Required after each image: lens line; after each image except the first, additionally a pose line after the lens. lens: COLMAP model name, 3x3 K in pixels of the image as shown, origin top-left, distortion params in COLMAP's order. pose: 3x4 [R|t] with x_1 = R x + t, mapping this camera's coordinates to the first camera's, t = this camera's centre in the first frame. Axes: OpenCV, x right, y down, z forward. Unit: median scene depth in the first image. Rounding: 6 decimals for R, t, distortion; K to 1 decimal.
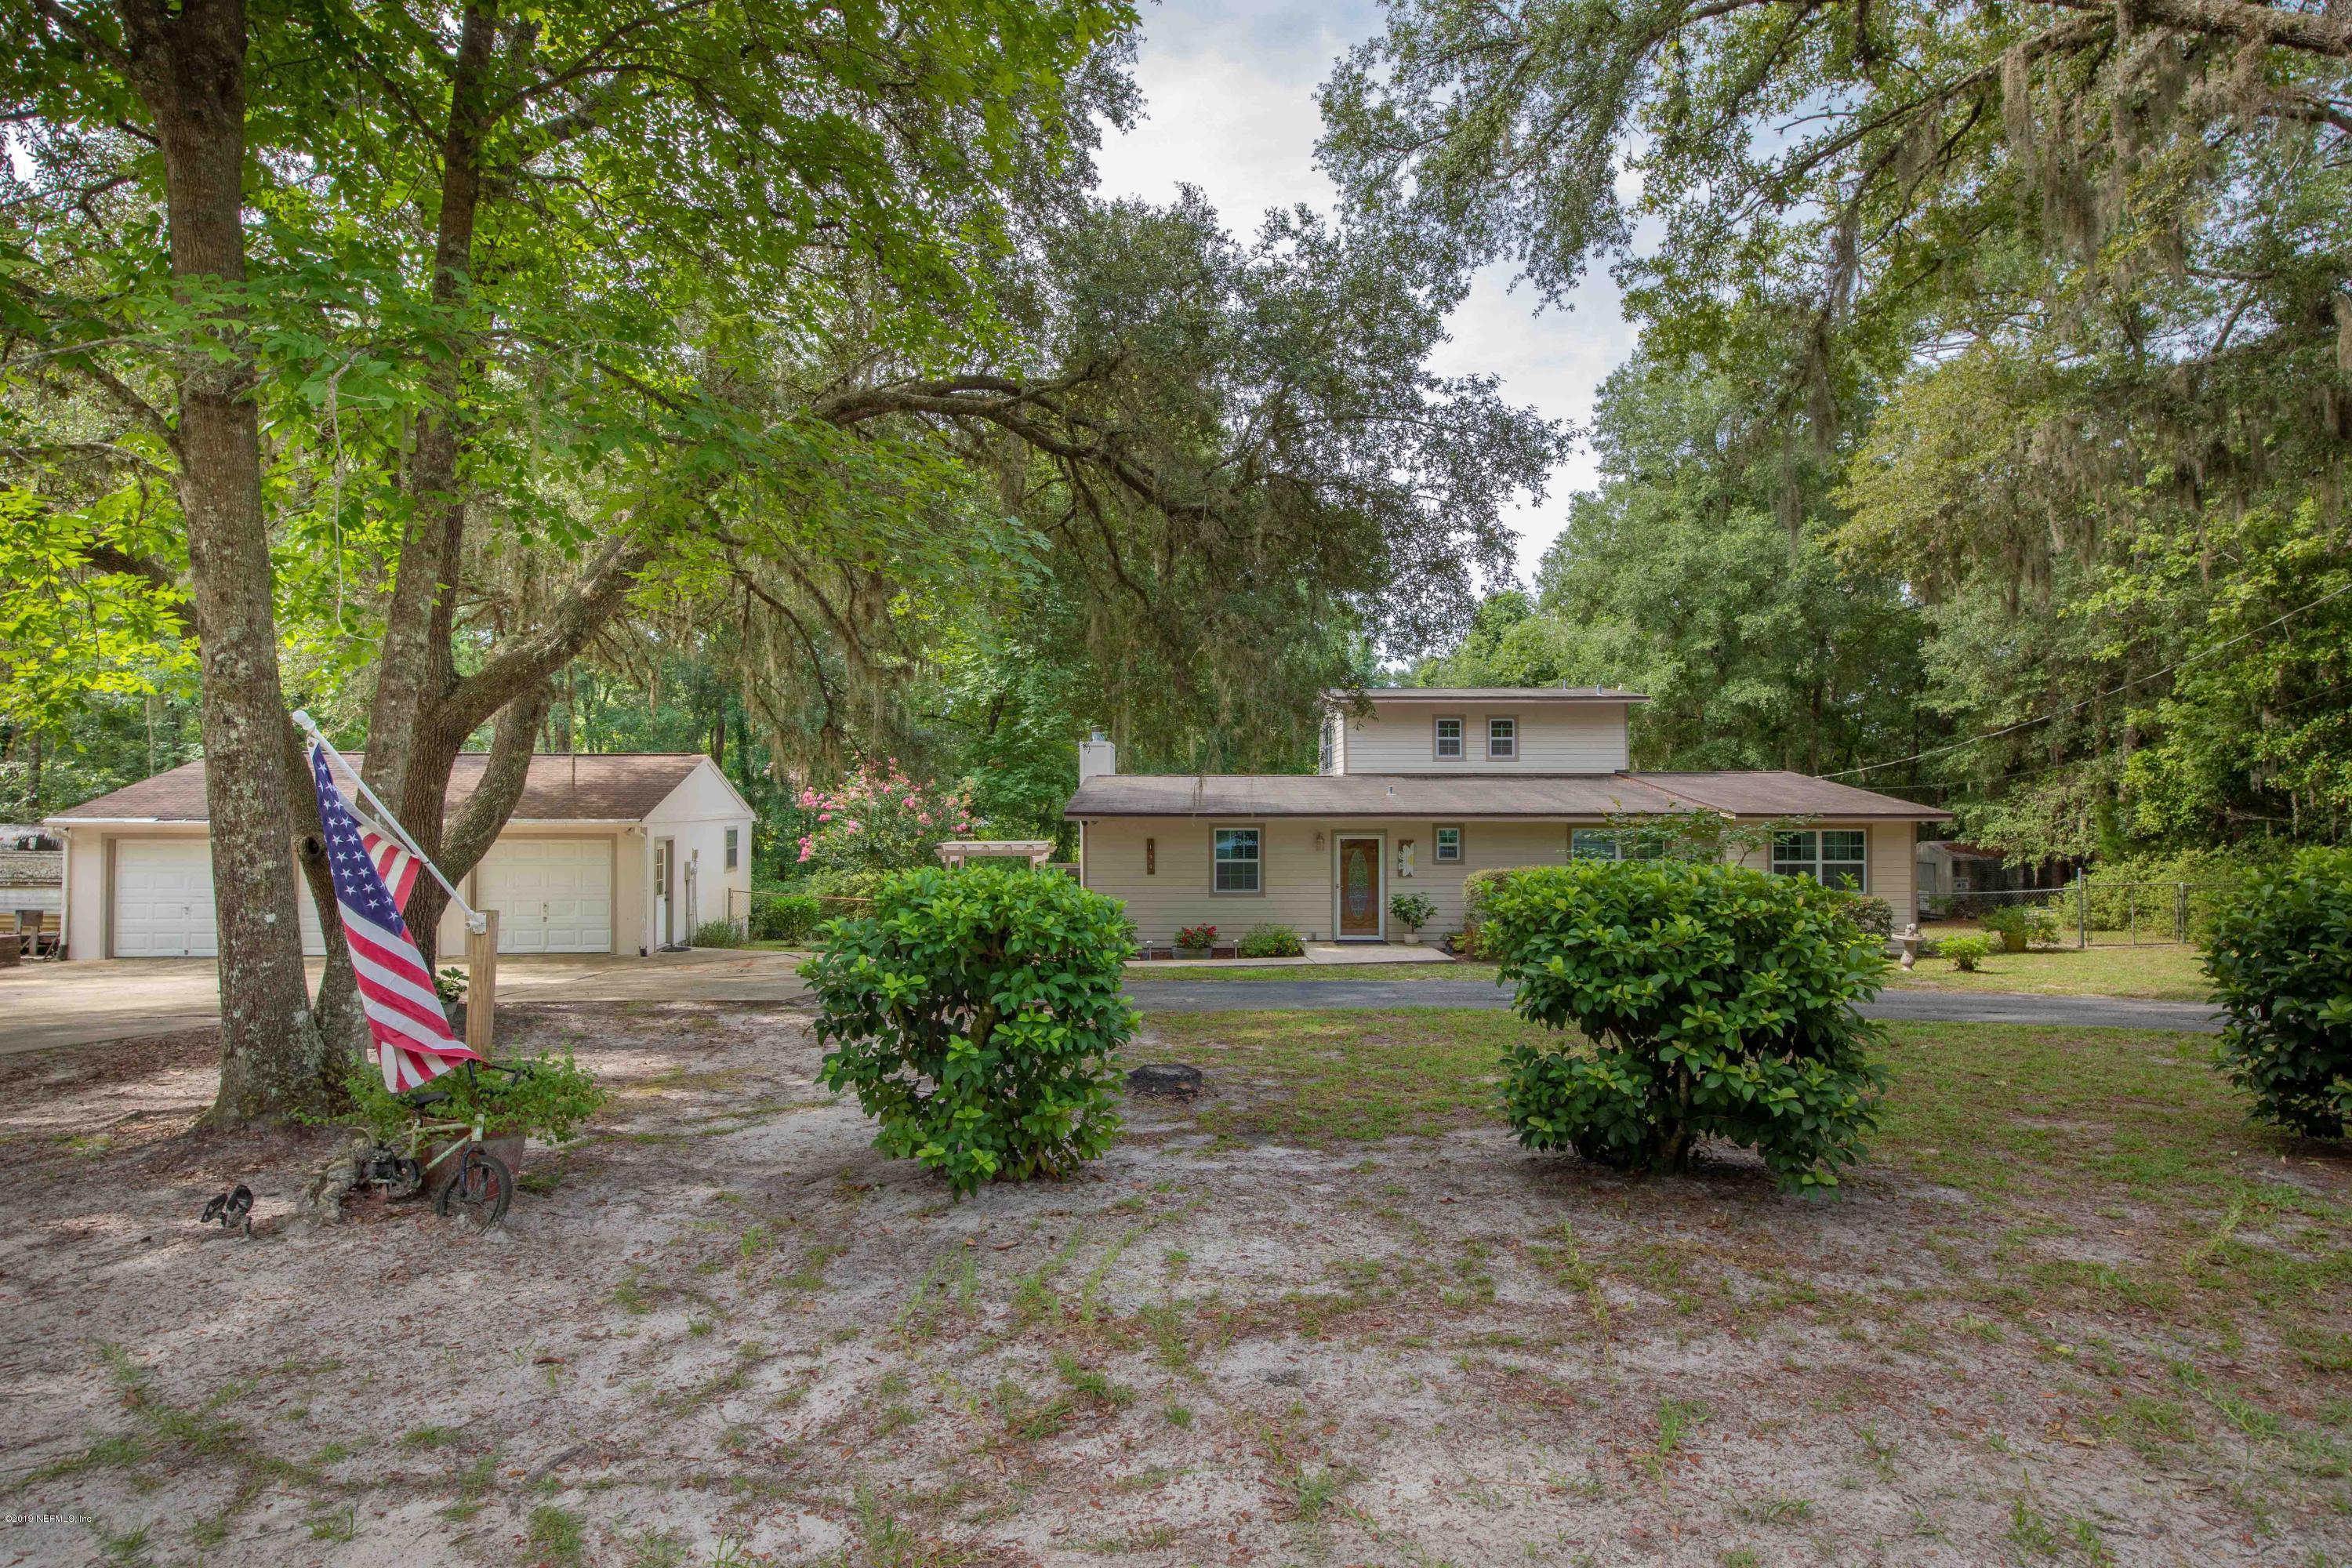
lens RADIAL K [[1033.3, 0, 1211.7], [0, 1033.3, 793.7], [0, 0, 1]] dist [-0.029406, 0.002815]
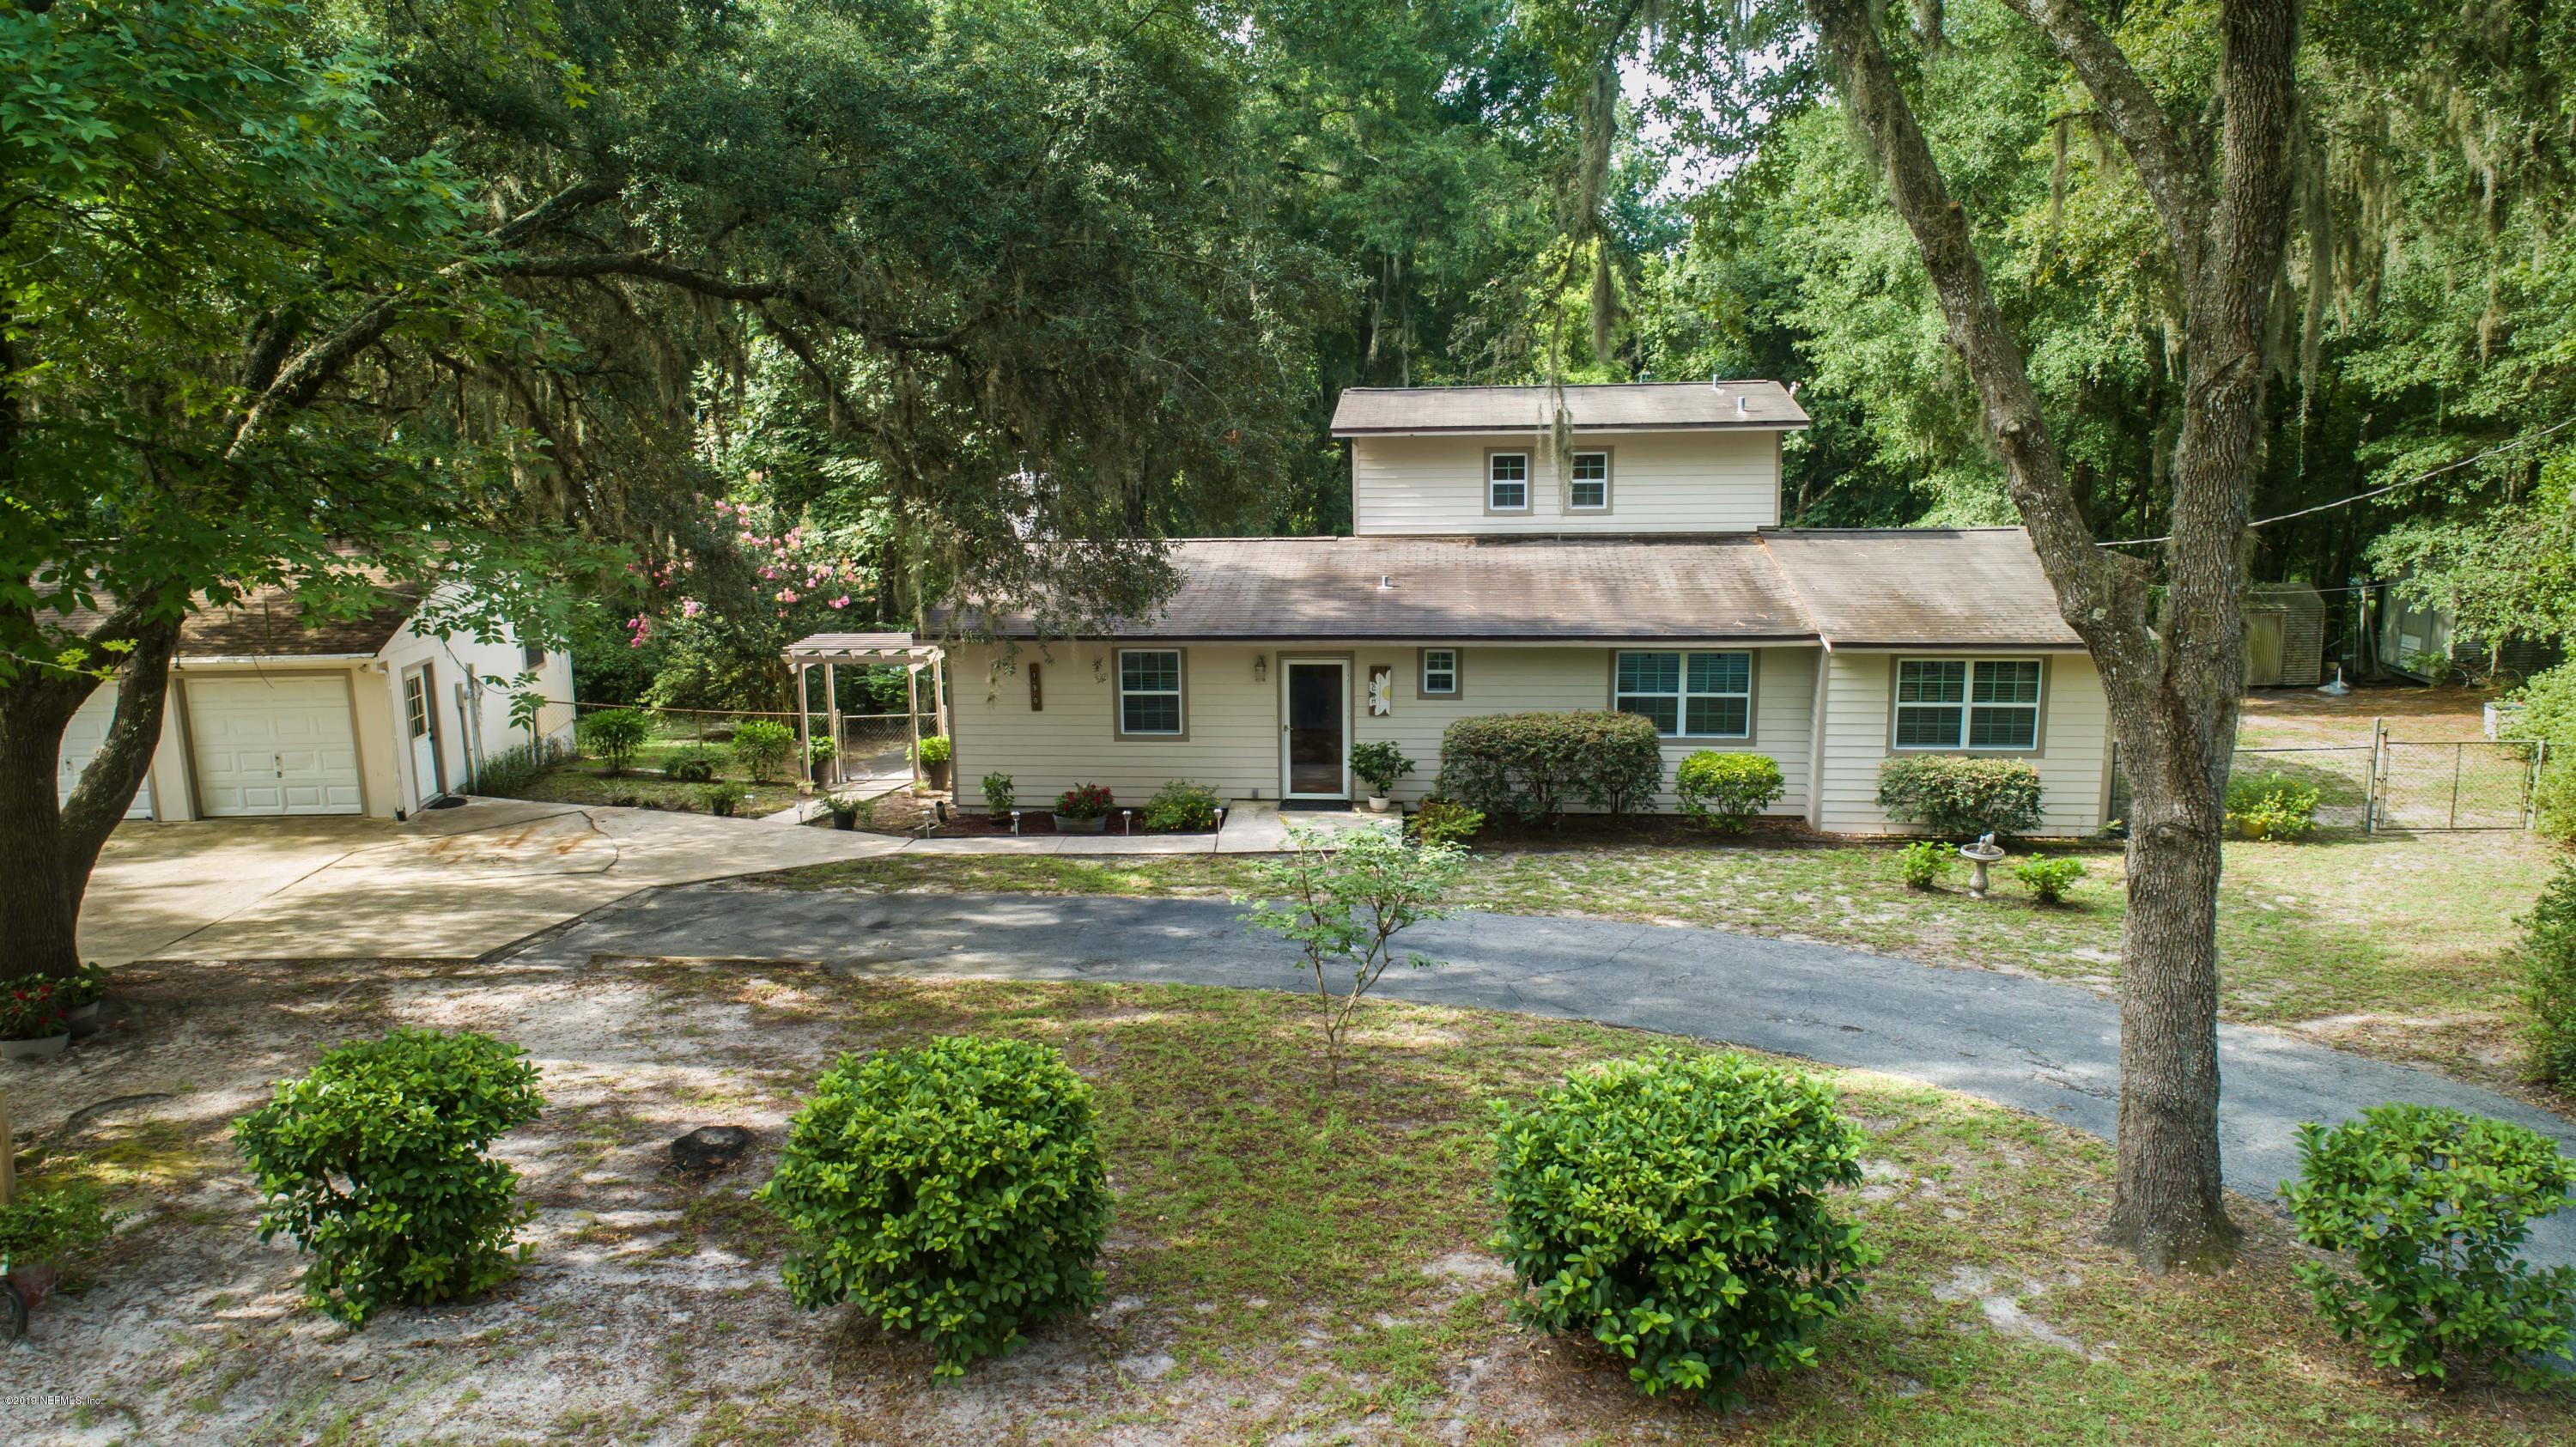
lens RADIAL K [[1664.2, 0, 1231.8], [0, 1664.2, 728.7], [0, 0, 1]] dist [-0.014981, 0.004174]
pose [[0.992736, 0.004716, -0.120220, 0.592937], [0.020434, 0.978106, 0.207104, -0.407605], [0.118565, -0.208056, 0.970904, -0.393767]]
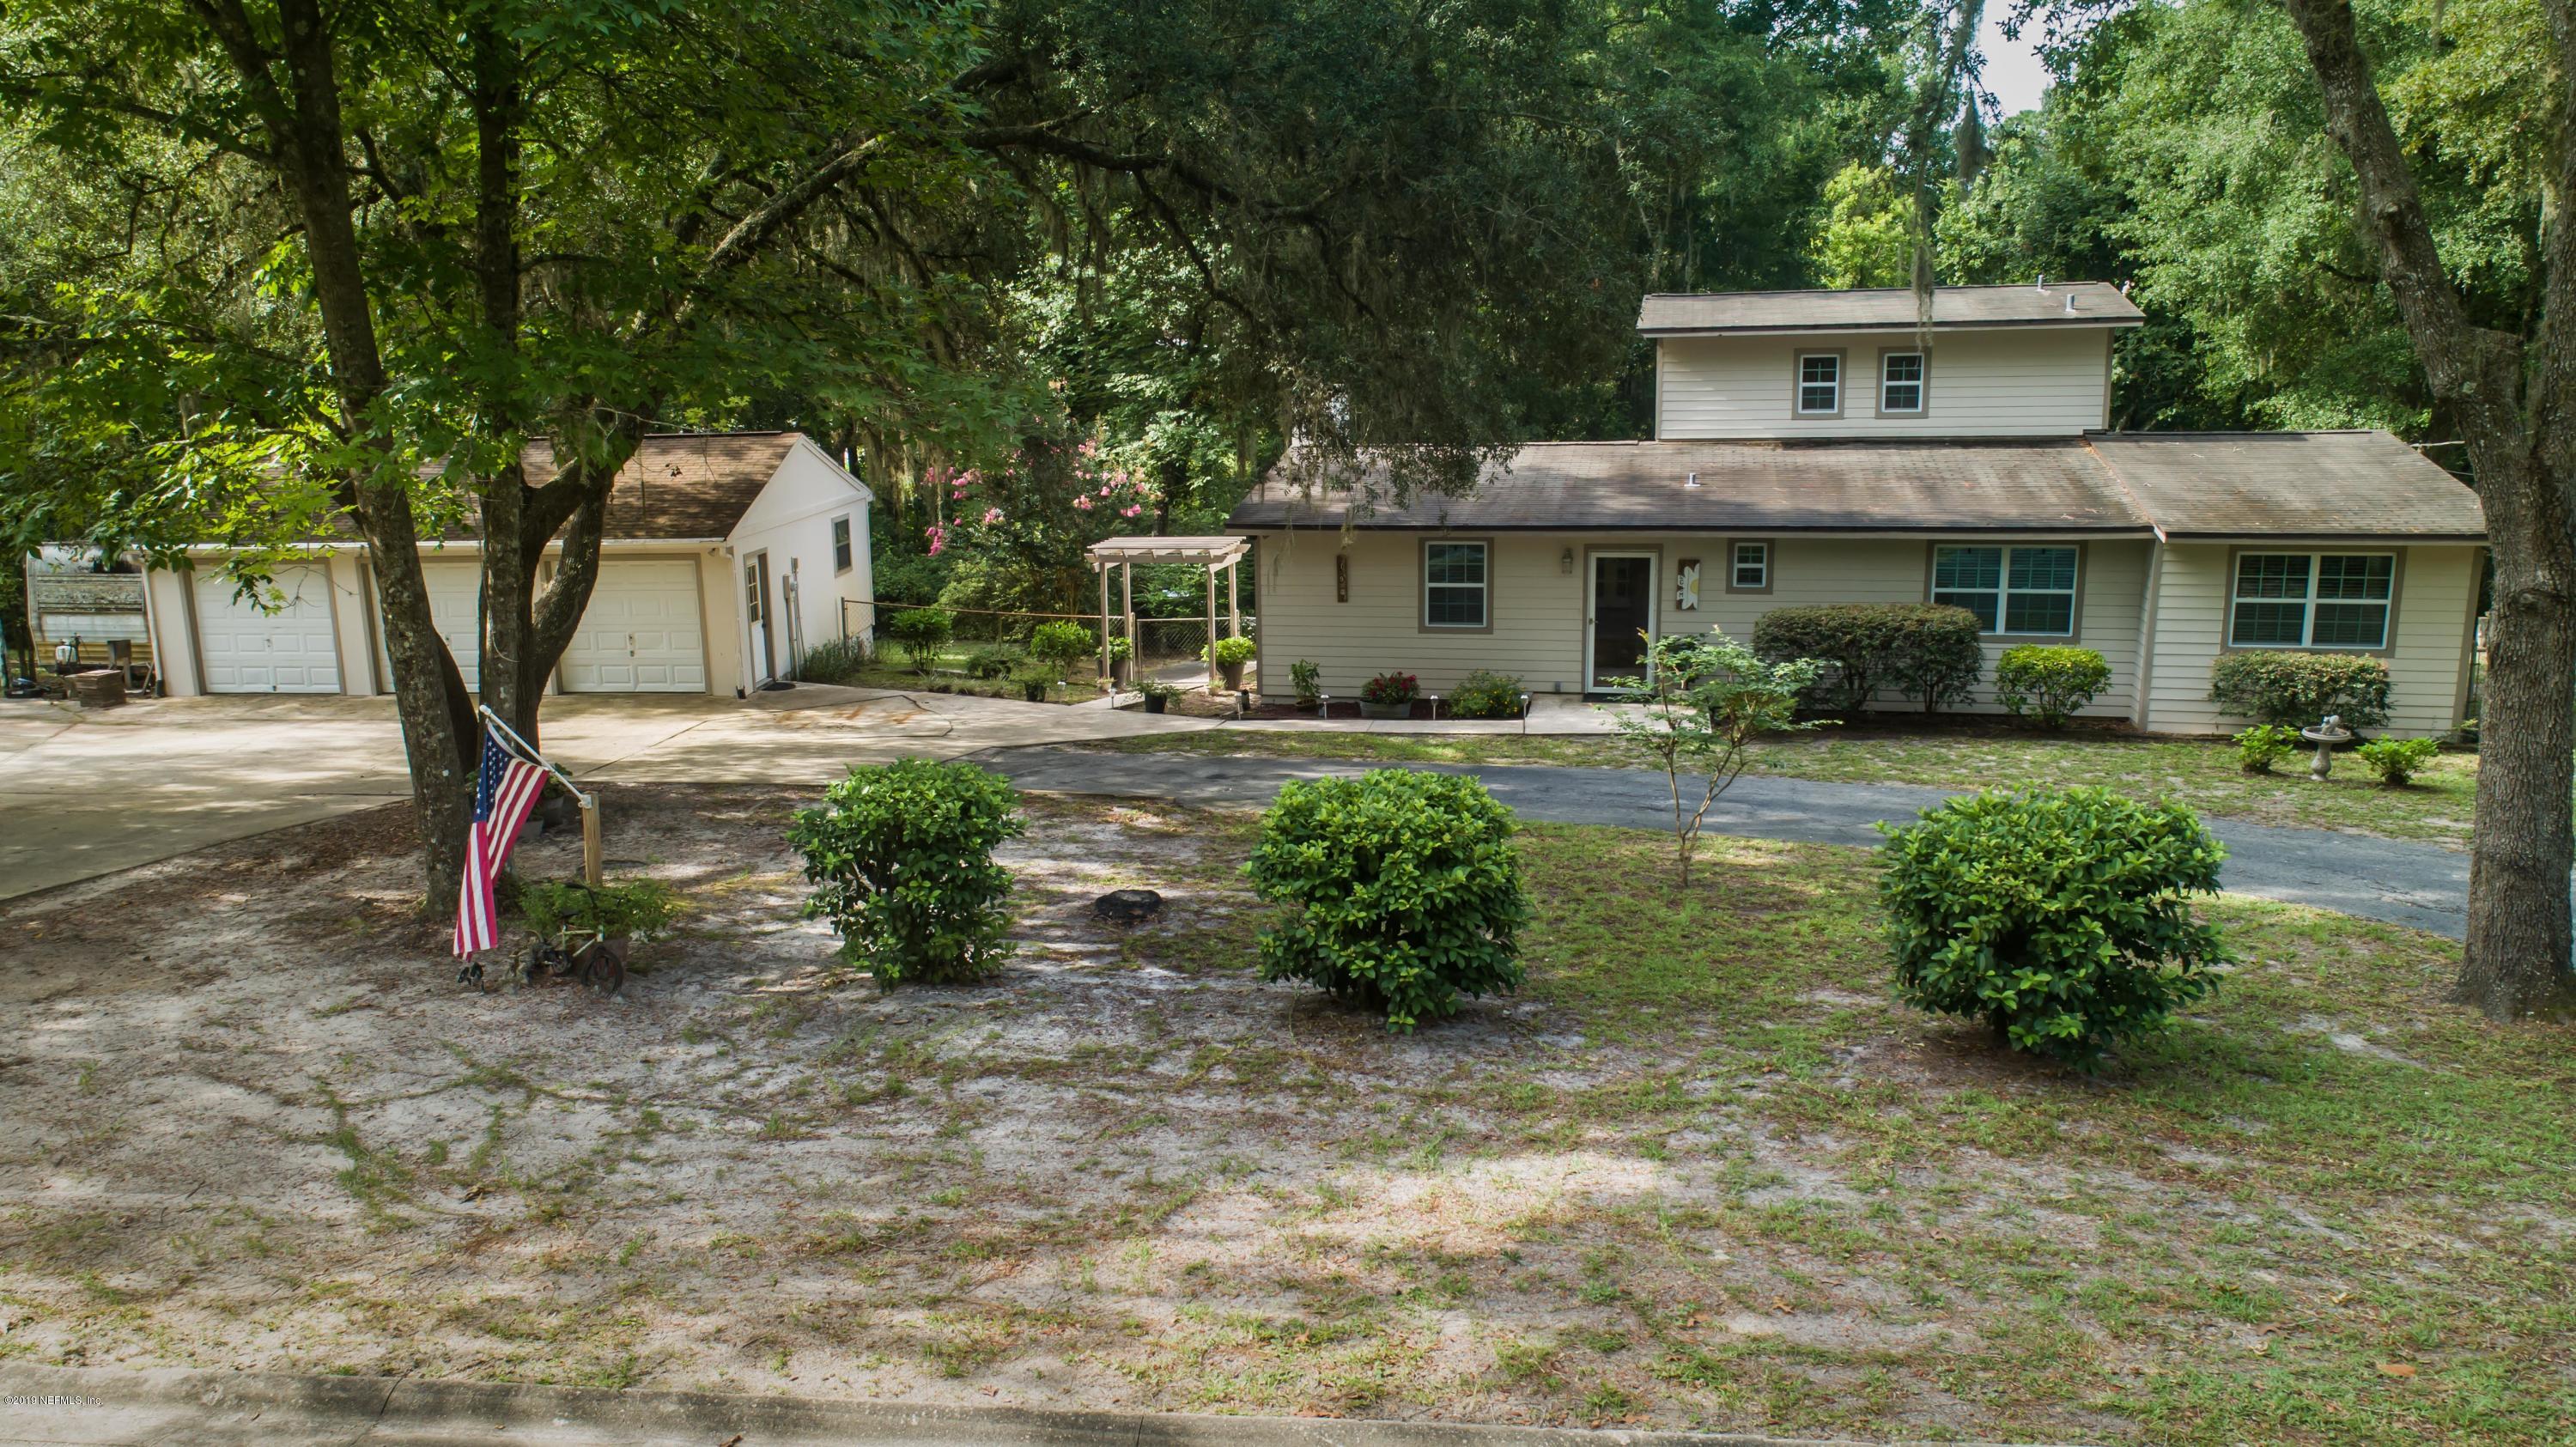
lens RADIAL K [[1758.5, 0, 1247.8], [0, 1758.5, 749.5], [0, 0, 1]] dist [-0.014970, 0.003125]
pose [[0.970789, 0.030955, -0.237928, 0.487491], [0.024780, 0.973405, 0.227748, -0.297167], [0.238650, -0.226992, 0.944204, -0.691959]]
